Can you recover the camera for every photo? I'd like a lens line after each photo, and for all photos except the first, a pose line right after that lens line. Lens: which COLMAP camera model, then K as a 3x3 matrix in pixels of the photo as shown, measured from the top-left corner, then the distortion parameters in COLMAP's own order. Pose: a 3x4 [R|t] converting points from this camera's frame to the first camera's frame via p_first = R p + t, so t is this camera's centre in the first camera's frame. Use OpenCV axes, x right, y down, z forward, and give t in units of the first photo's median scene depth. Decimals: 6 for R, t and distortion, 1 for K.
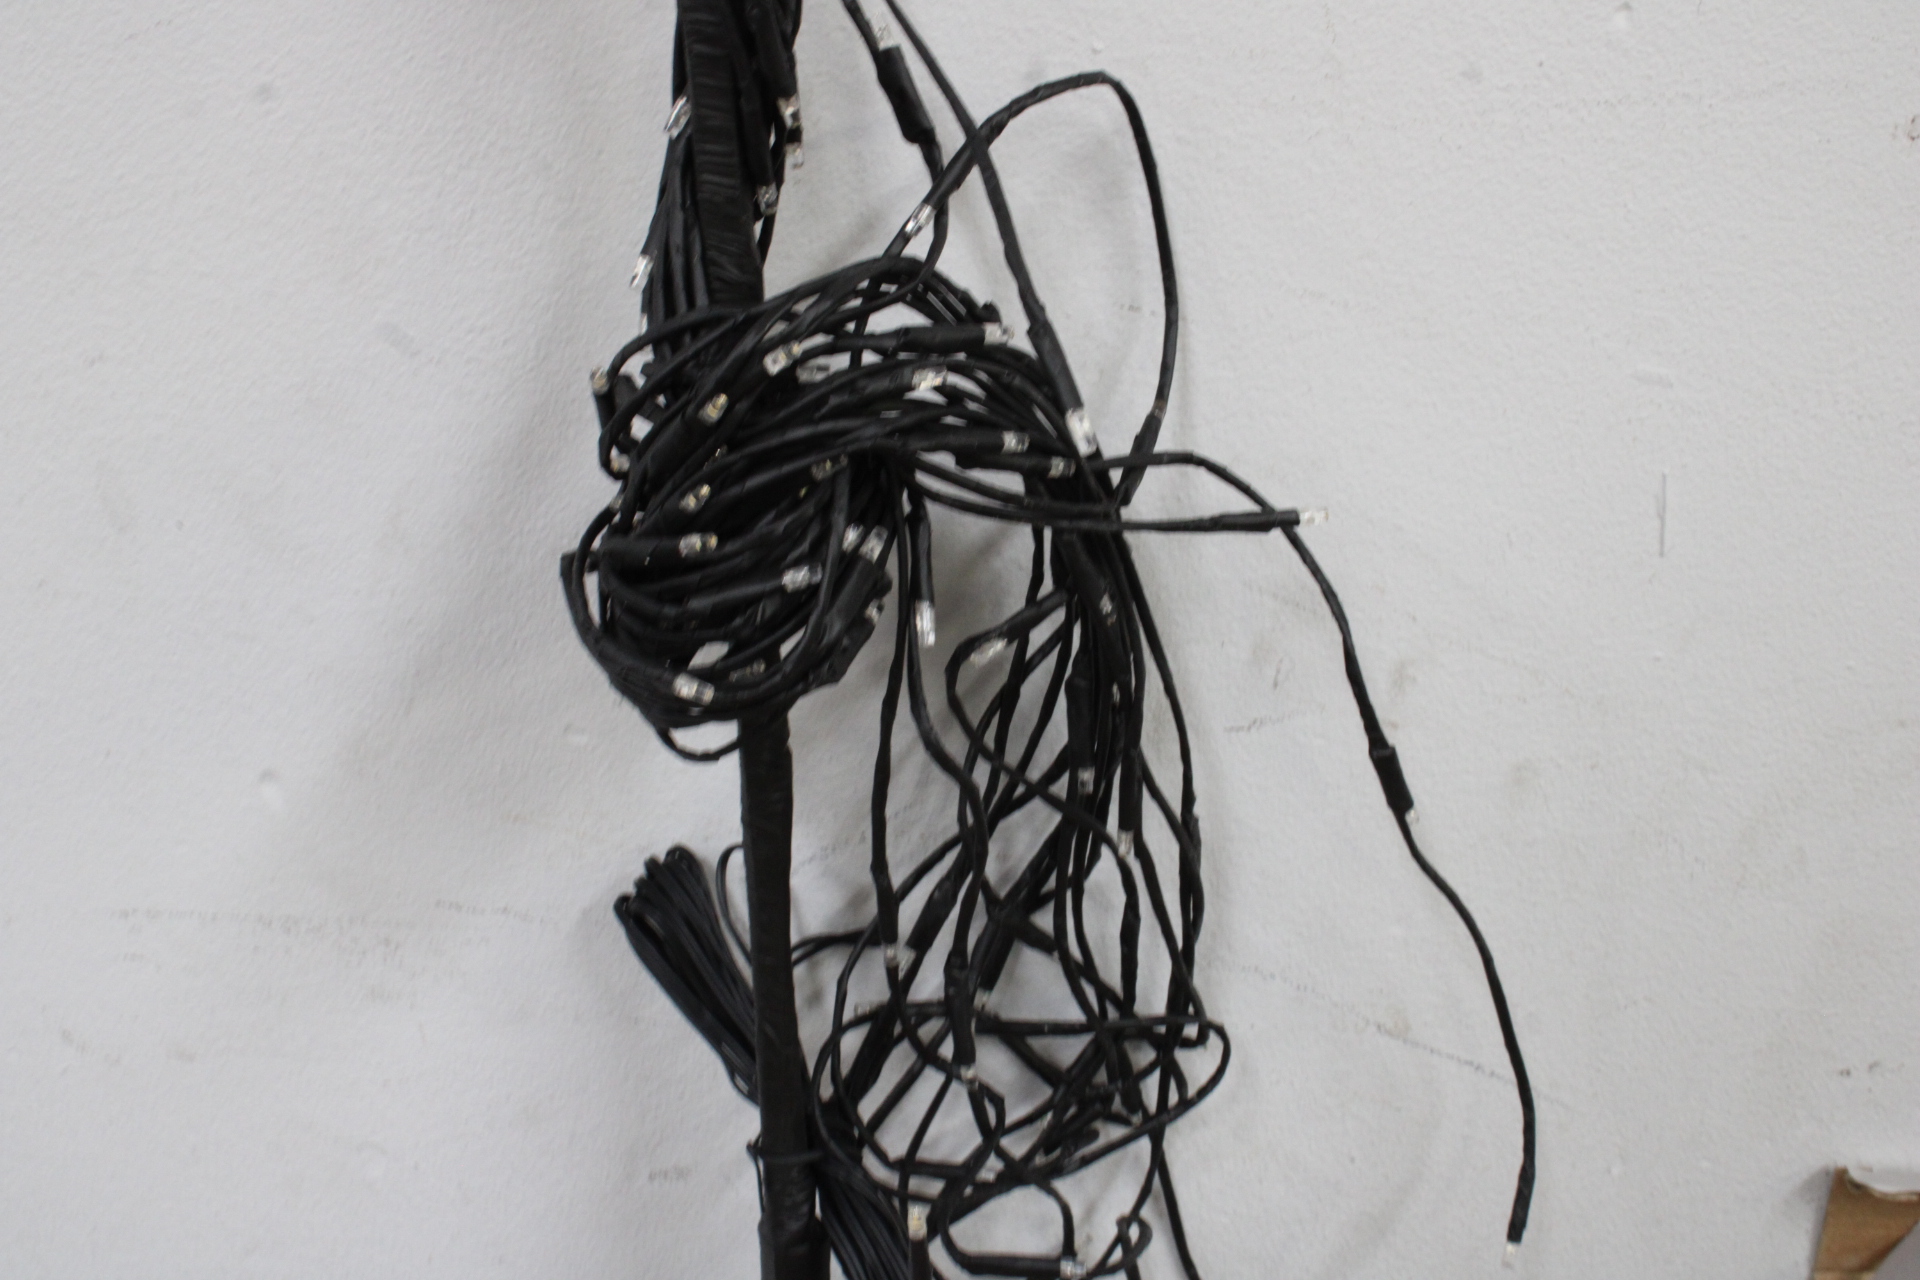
lens RADIAL K [[2395.5, 0, 960.0], [0, 2395.5, 640.0], [0, 0, 1]] dist [-0.072974, 0.125029]
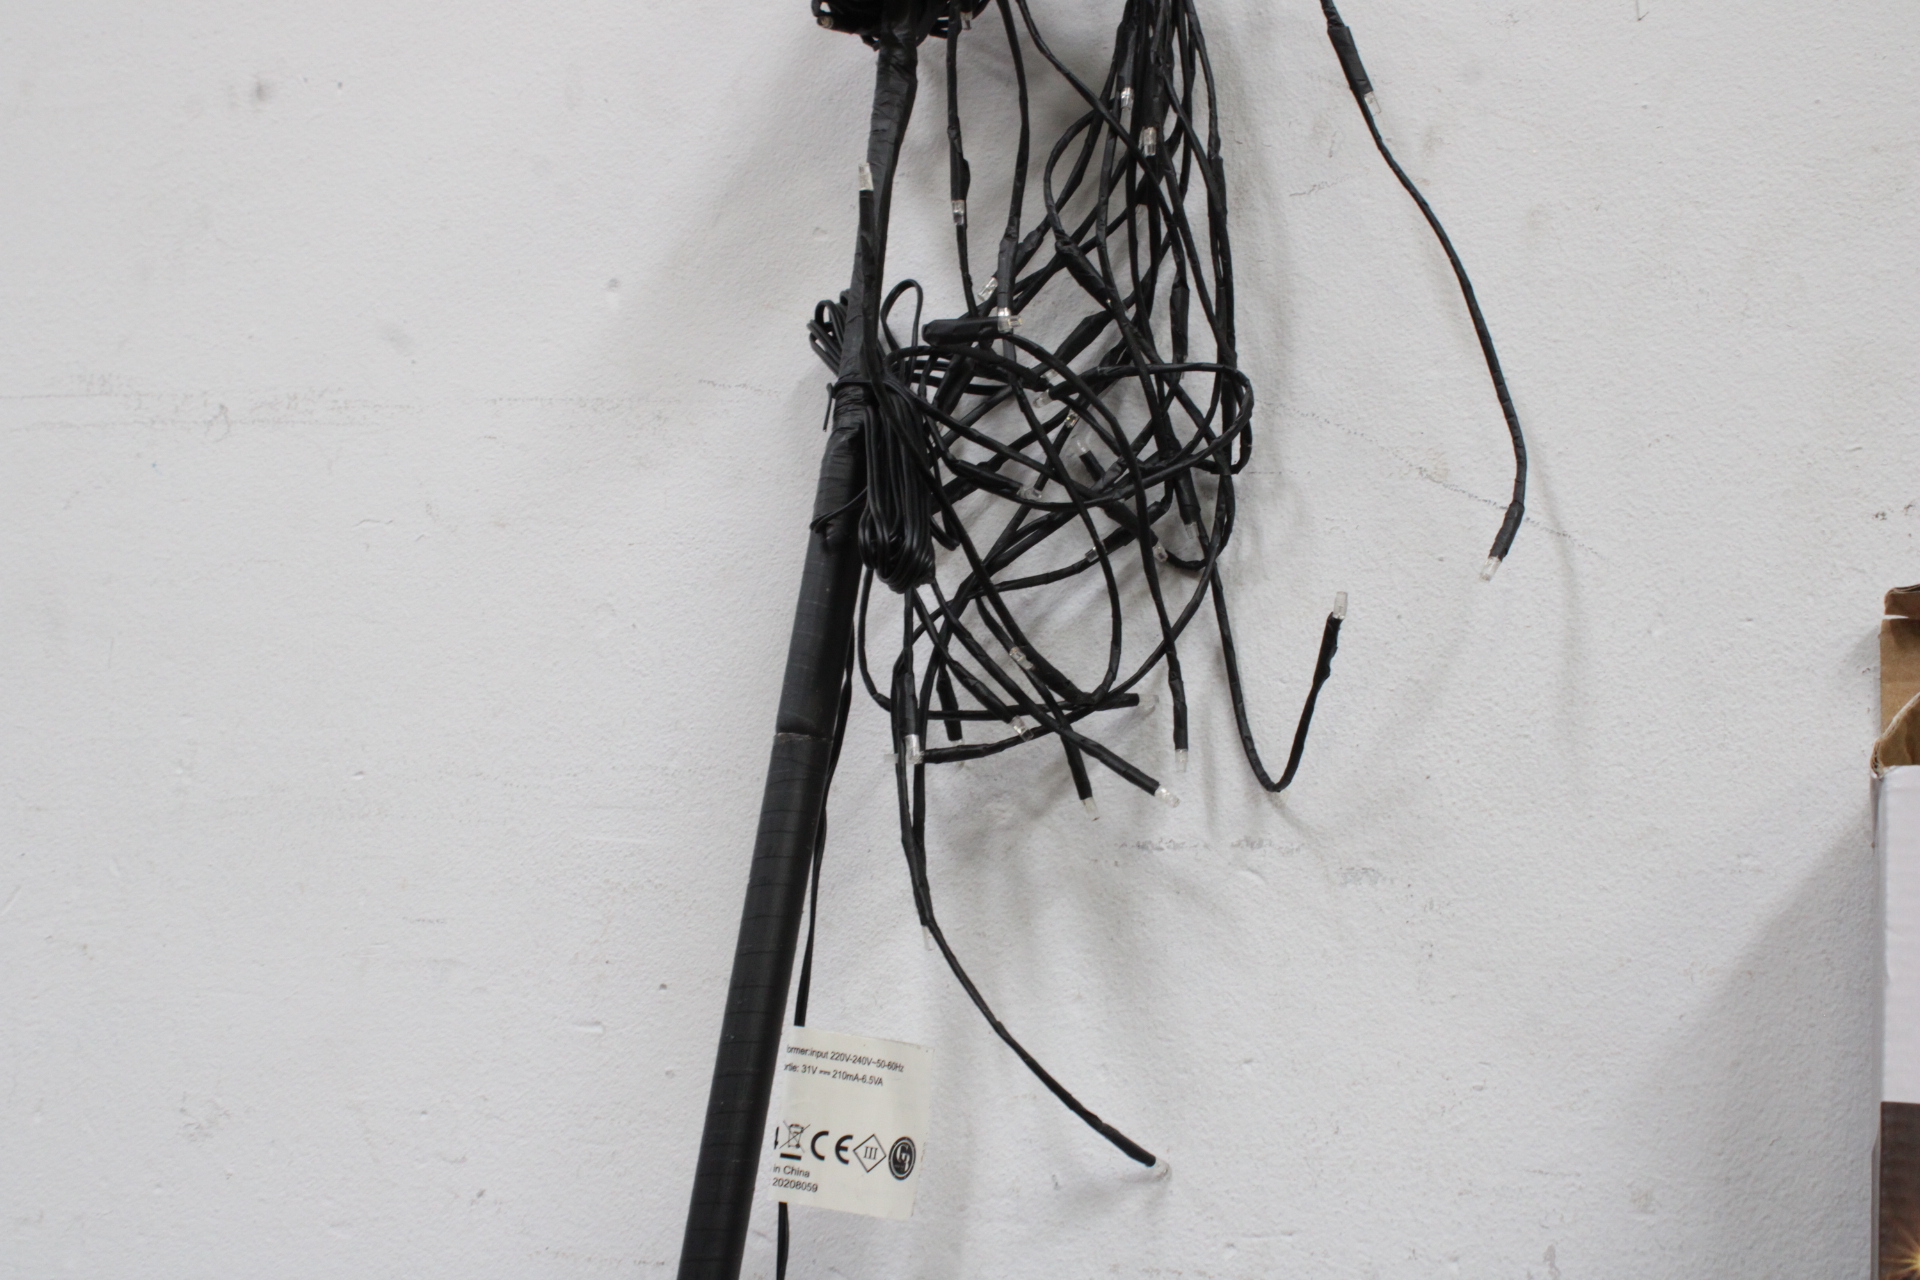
lens RADIAL K [[2395.5, 0, 960.0], [0, 2395.5, 640.0], [0, 0, 1]] dist [-0.072974, 0.125029]
pose [[0.916998, 0.010151, -0.398764, 0.474357], [-0.249908, 0.793786, -0.554482, 1.001076], [0.310905, 0.608113, 0.730437, 0.198807]]
